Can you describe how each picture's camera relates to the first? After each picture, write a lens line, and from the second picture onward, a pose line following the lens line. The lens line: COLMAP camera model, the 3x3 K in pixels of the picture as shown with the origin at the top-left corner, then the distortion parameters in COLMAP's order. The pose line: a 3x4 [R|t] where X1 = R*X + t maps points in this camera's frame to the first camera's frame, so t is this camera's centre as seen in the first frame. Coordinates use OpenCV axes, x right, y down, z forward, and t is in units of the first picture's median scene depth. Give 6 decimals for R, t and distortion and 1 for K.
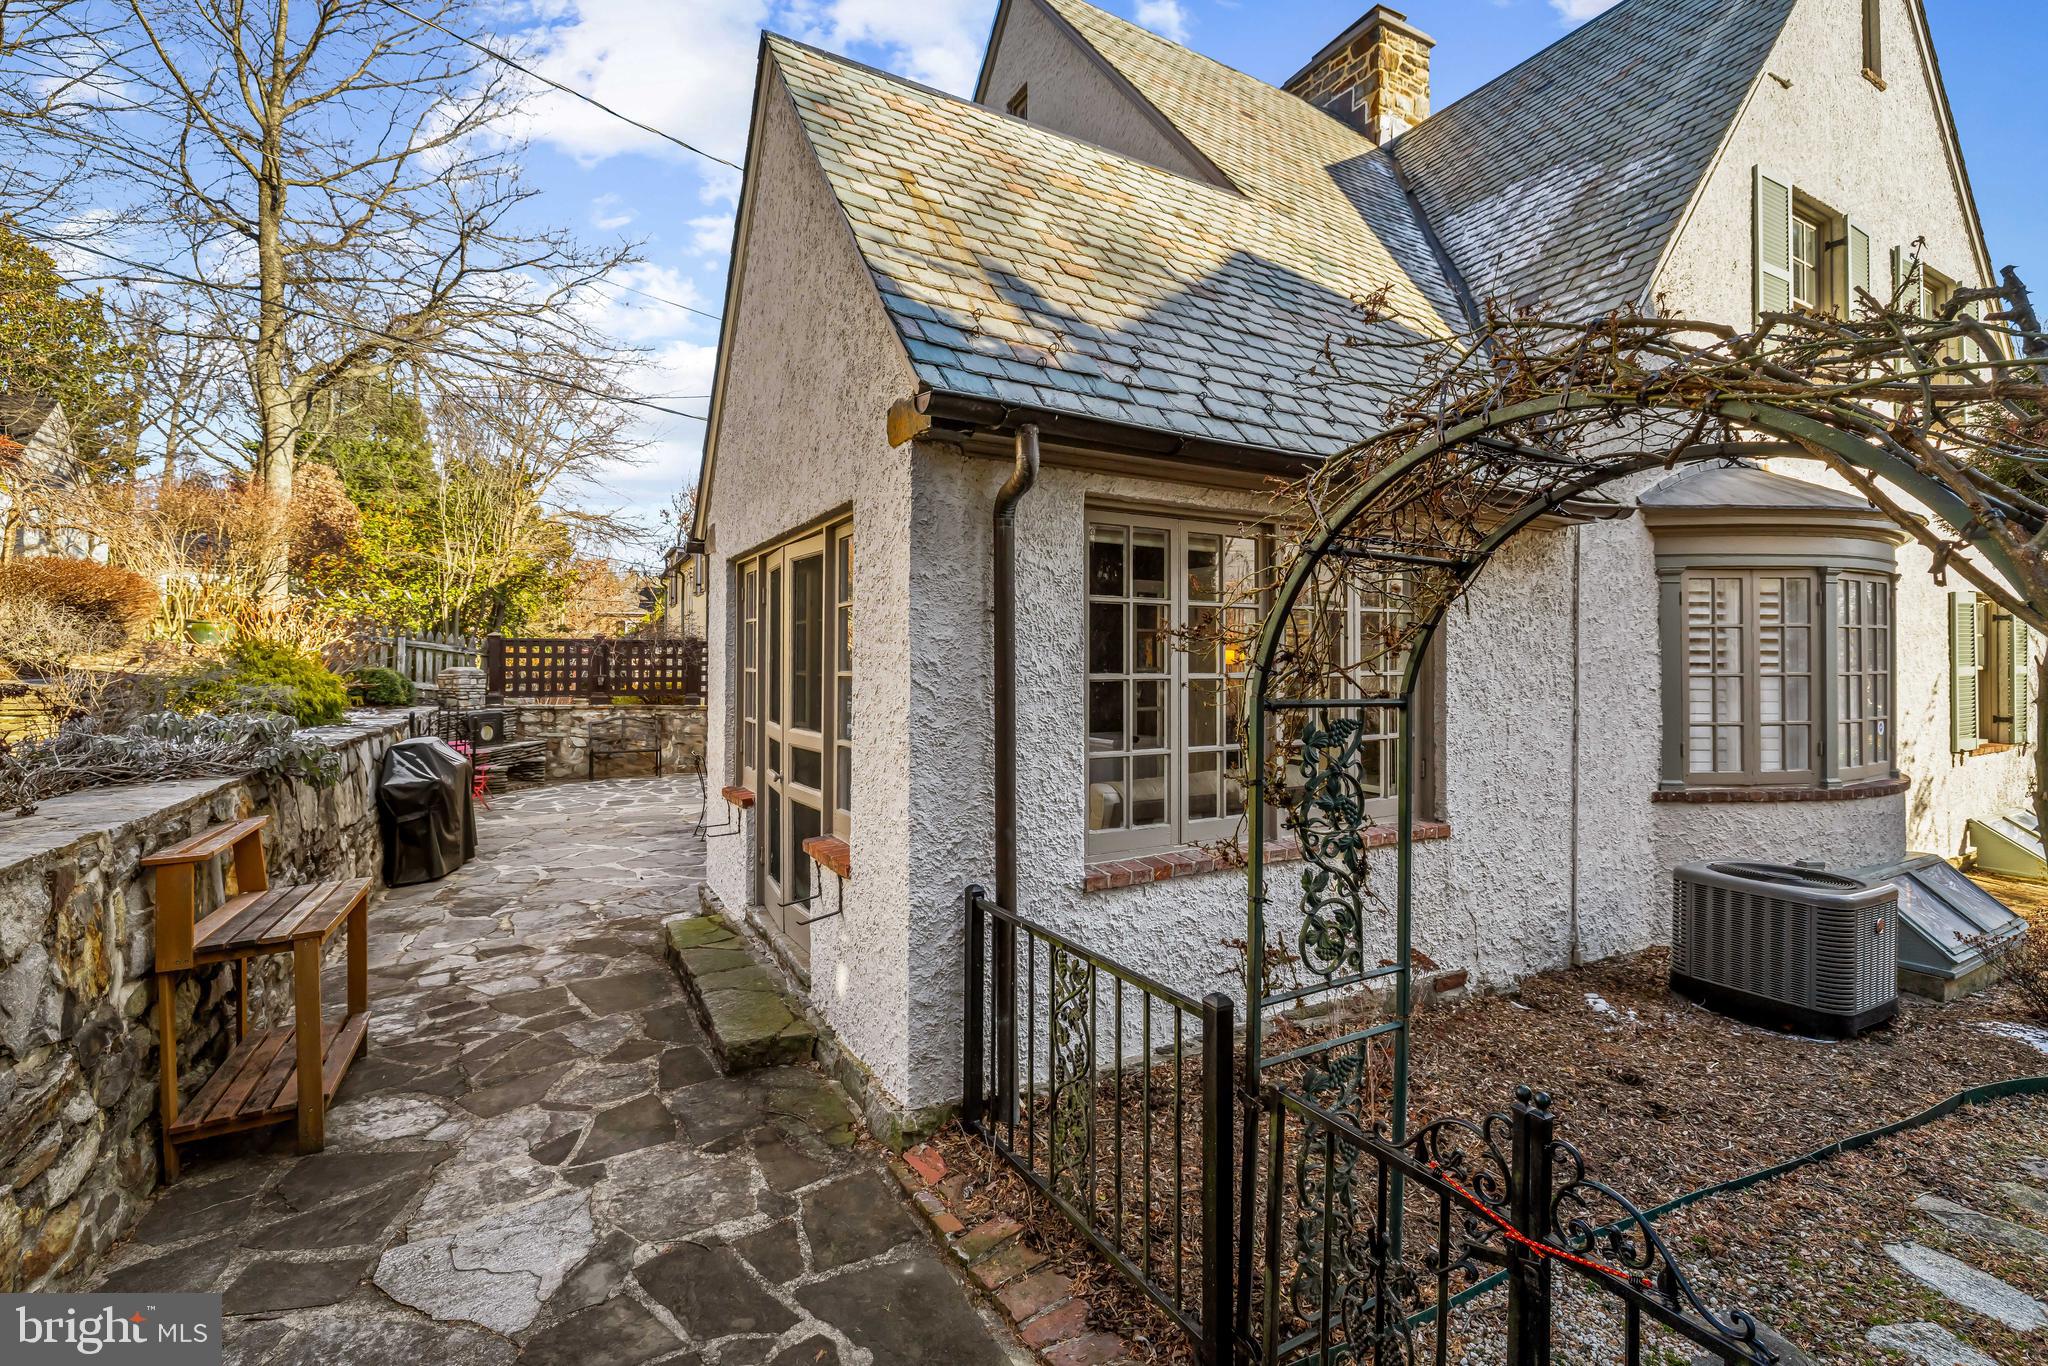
lens RADIAL K [[888.3, 0, 1024.1], [0, 888.3, 654.0], [0, 0, 1]] dist [0.000174, 0.000000]
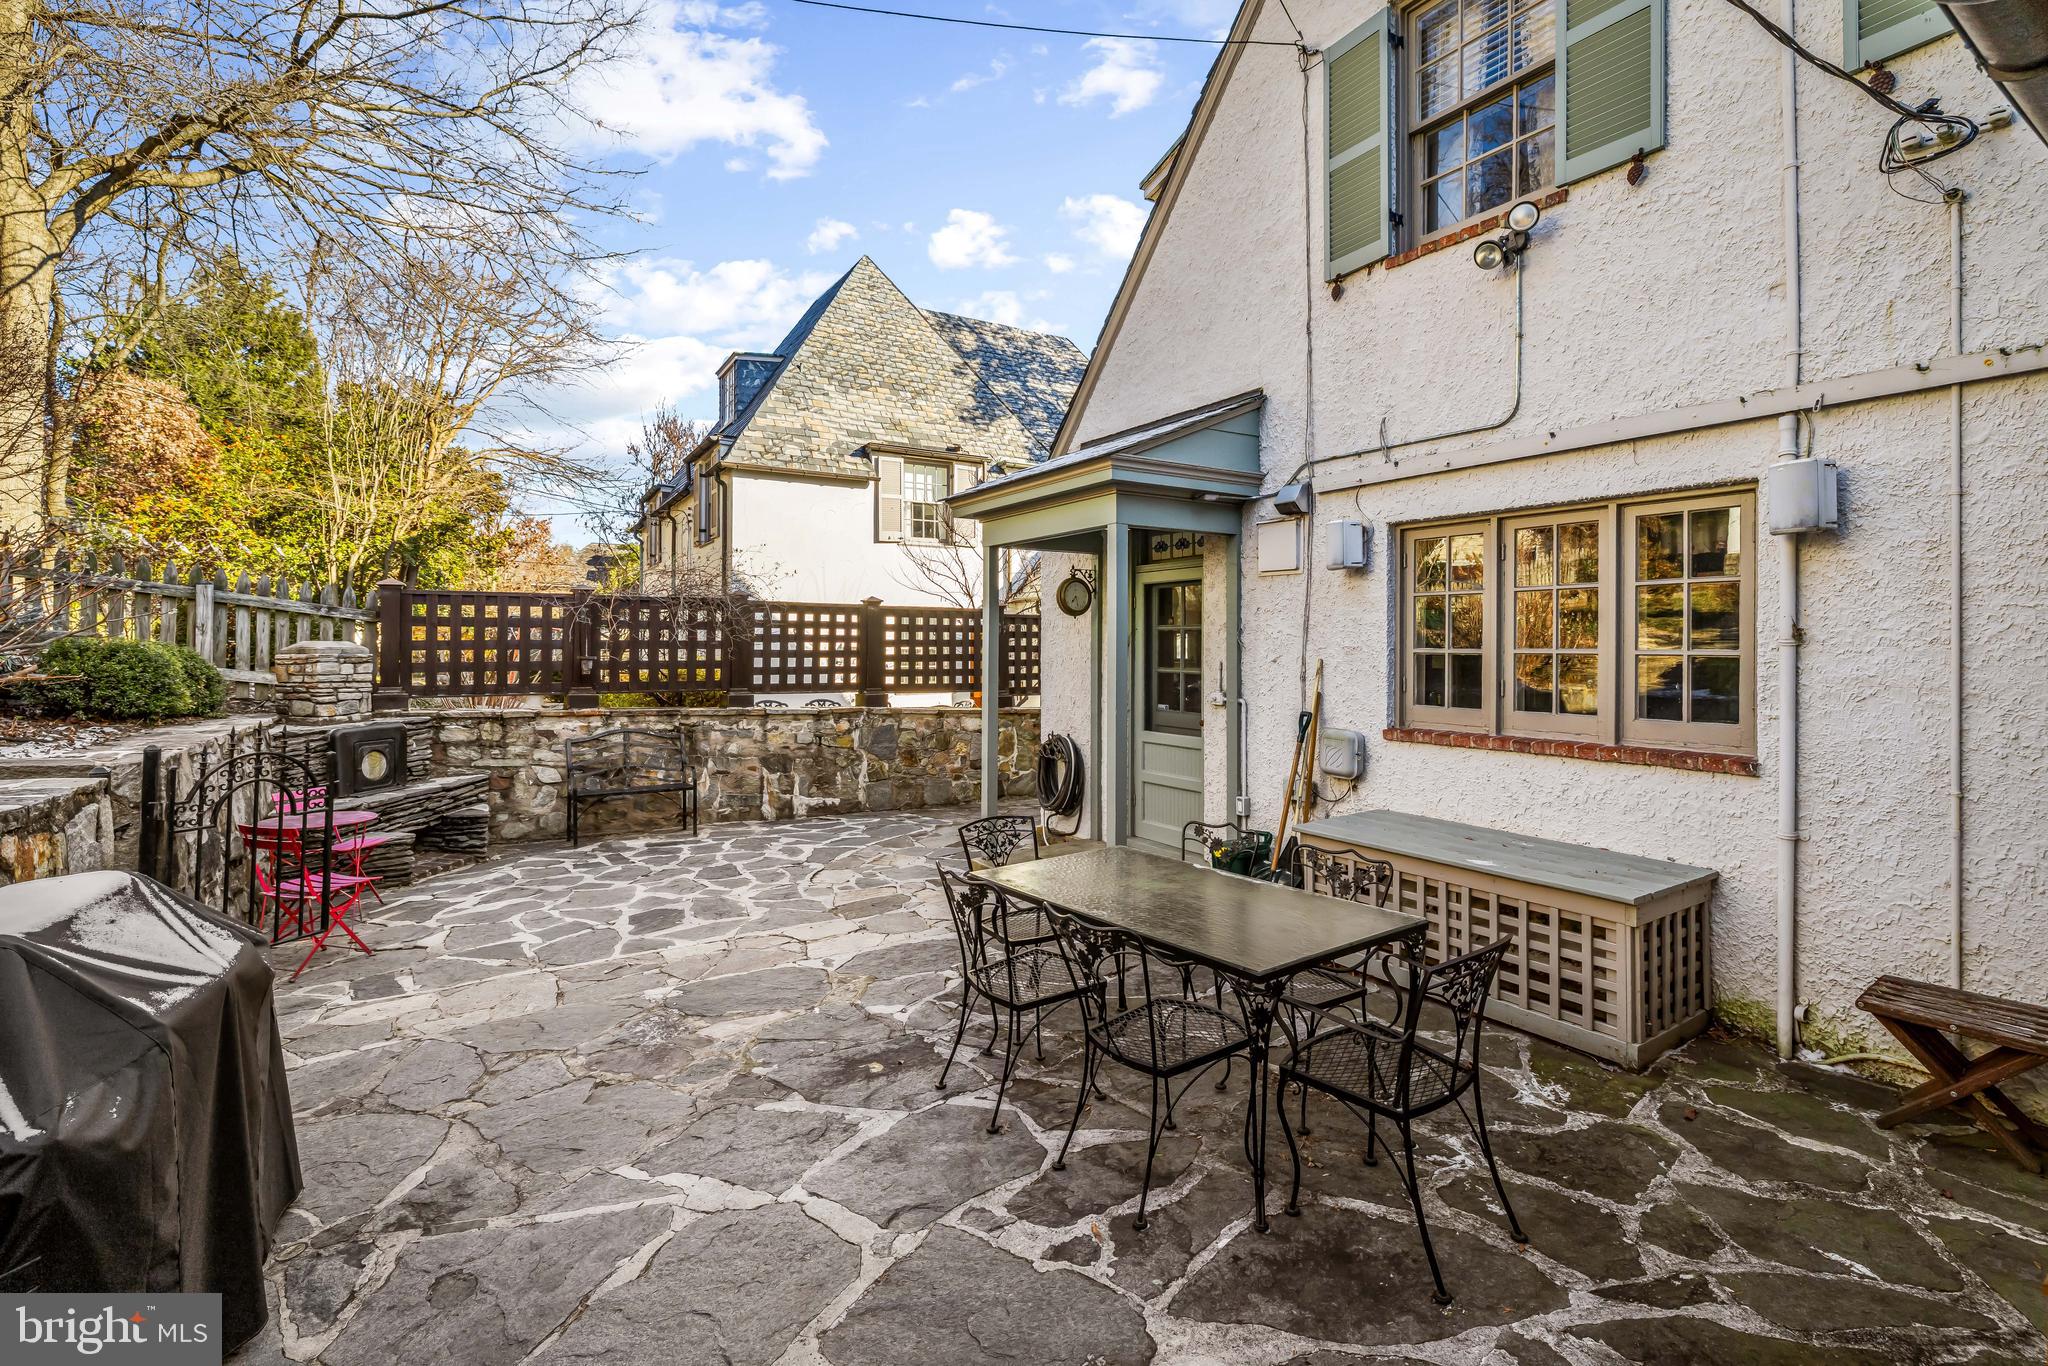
lens RADIAL K [[916.3, 0, 1053.6], [0, 916.3, 647.1], [0, 0, 1]] dist [-0.002806, 0.000101]
pose [[0.997160, 0.000764, 0.075307, -0.221242], [-0.001474, 0.999955, 0.009364, 0.011490], [-0.075297, -0.009449, 0.997116, 0.389947]]
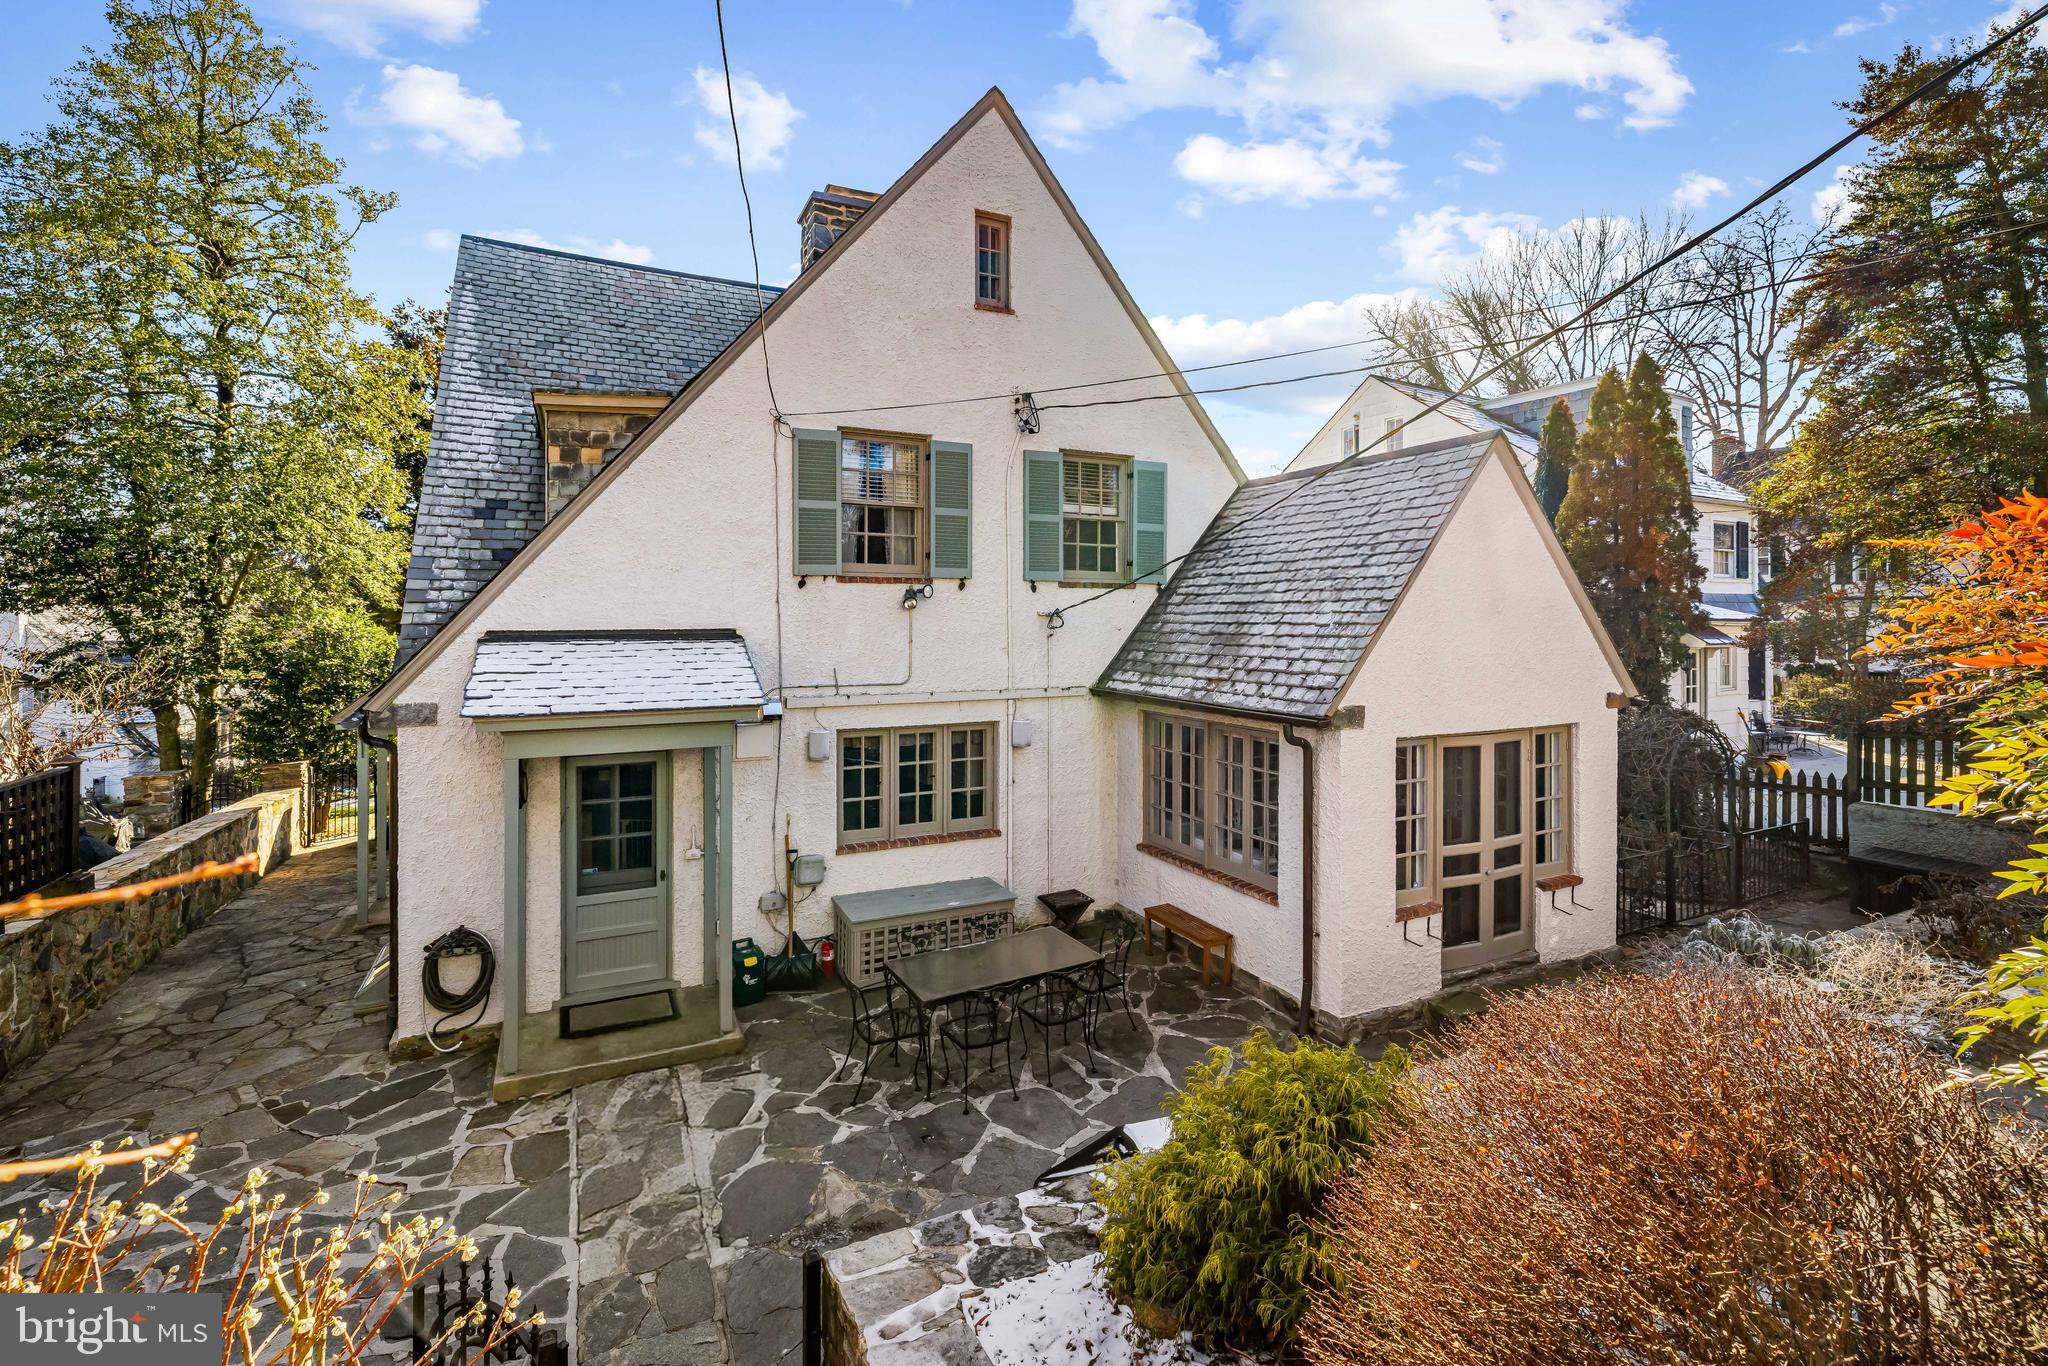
lens RADIAL K [[908.5, 0, 1018.2], [0, 908.5, 620.6], [0, 0, 1]] dist [-0.001396, -0.000035]
pose [[0.058912, 0.000723, 0.998263, -0.663868], [-0.005171, 0.999987, -0.000419, -0.106622], [-0.998250, -0.005137, 0.058915, 0.579878]]
